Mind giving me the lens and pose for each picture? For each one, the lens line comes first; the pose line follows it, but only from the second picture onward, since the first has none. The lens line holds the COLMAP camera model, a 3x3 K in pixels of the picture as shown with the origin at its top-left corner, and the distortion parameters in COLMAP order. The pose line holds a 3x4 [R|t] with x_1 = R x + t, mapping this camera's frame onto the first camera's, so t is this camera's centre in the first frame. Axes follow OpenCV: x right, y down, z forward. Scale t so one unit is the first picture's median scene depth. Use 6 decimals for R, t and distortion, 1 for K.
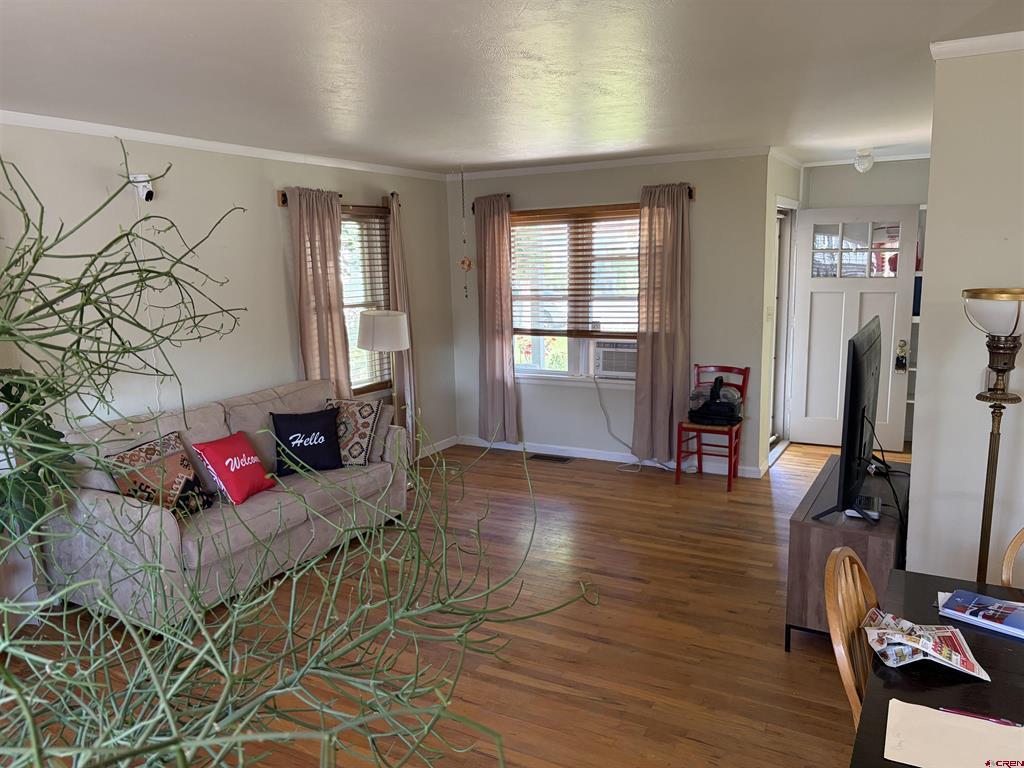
lens RADIAL K [[777.6, 0, 512.0], [0, 777.6, 389.3], [0, 0, 1]] dist [0.027835, -0.026876]
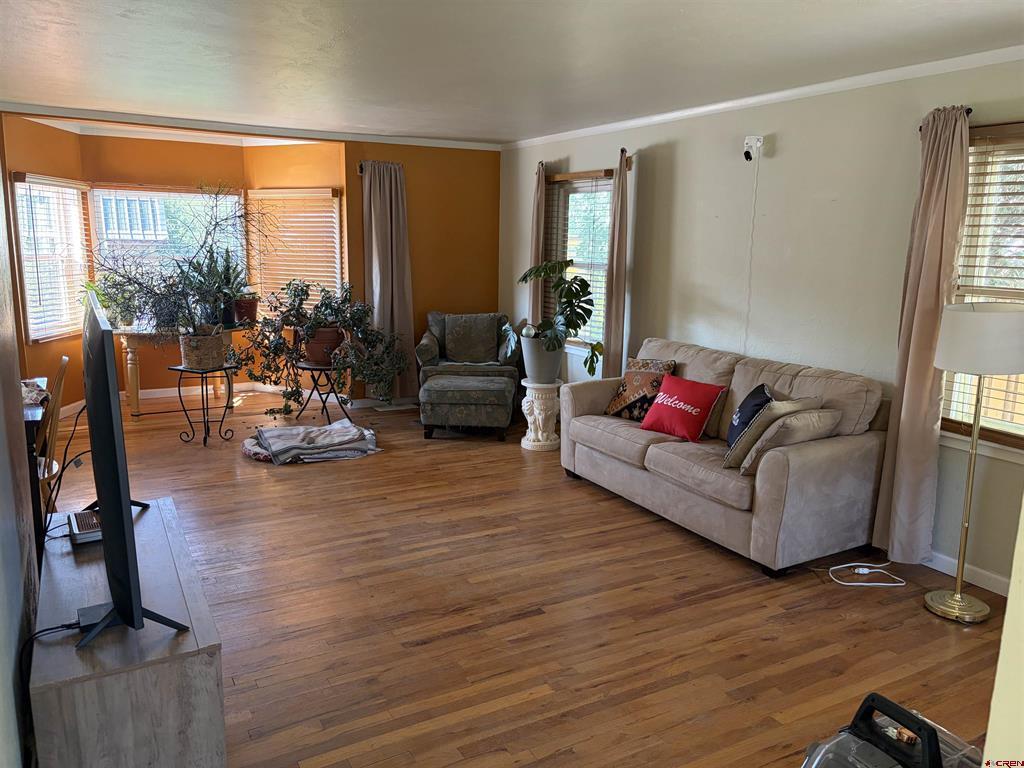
lens RADIAL K [[777.6, 0, 510.3], [0, 777.6, 387.0], [0, 0, 1]] dist [0.027835, -0.026876]
pose [[-0.527976, 0.174385, -0.831163, 0.677798], [-0.150558, 0.943969, 0.293691, -0.213823], [0.835807, 0.280200, -0.472138, 1.327578]]
